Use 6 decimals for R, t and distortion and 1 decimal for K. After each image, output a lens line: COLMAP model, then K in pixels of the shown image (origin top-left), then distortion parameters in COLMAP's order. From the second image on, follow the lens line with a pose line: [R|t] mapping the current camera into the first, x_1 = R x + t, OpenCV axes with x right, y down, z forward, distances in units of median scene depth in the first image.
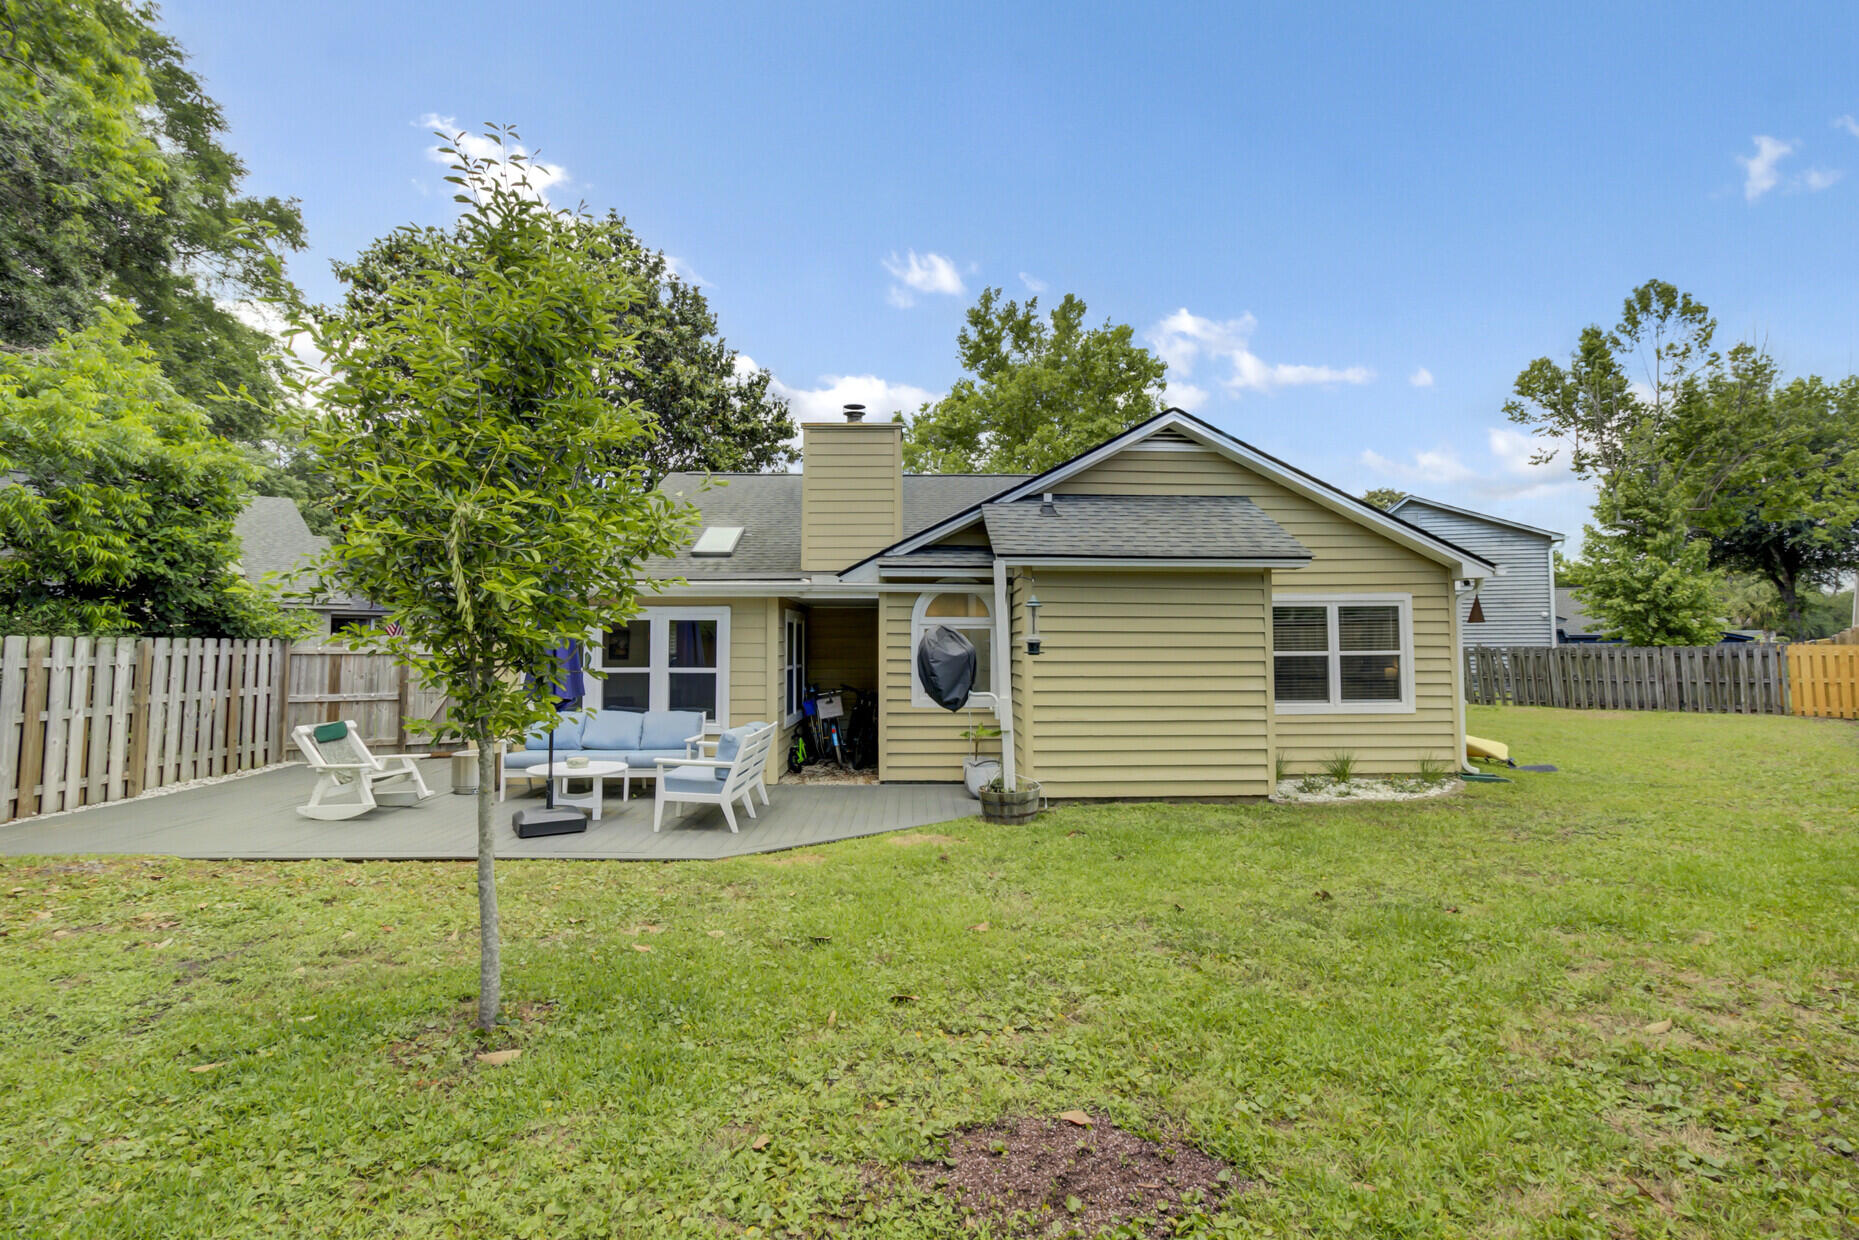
lens RADIAL K [[876.5, 0, 930.8], [0, 876.5, 603.2], [0, 0, 1]] dist [-0.011266, 0.007878]
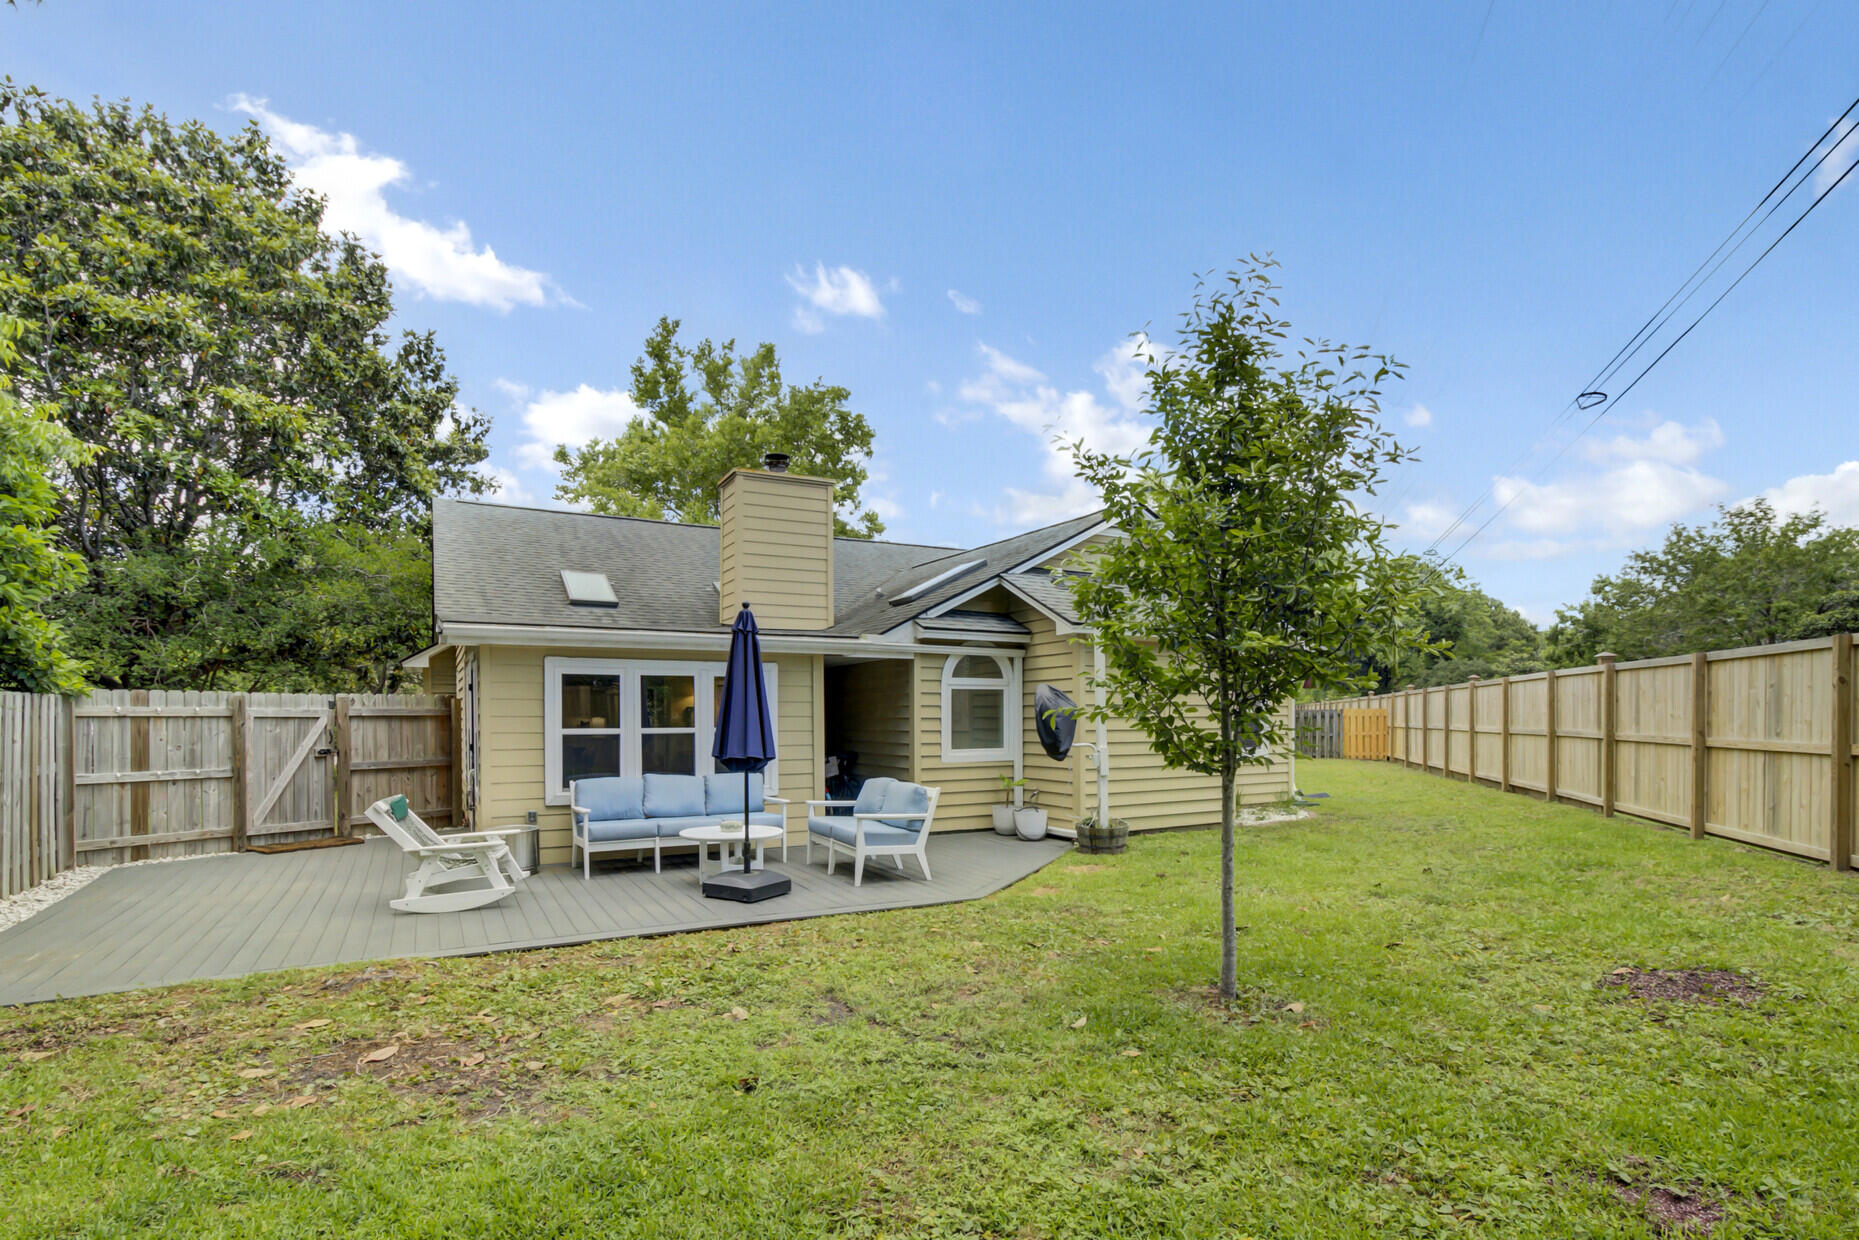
lens RADIAL K [[876.5, 0, 1004.8], [0, 876.5, 740.8], [0, 0, 1]] dist [-0.011266, 0.007878]
pose [[0.883577, -0.017180, 0.467971, -0.390812], [-0.020751, 0.996909, 0.075777, 0.009058], [-0.467826, -0.076666, 0.880489, 0.028231]]
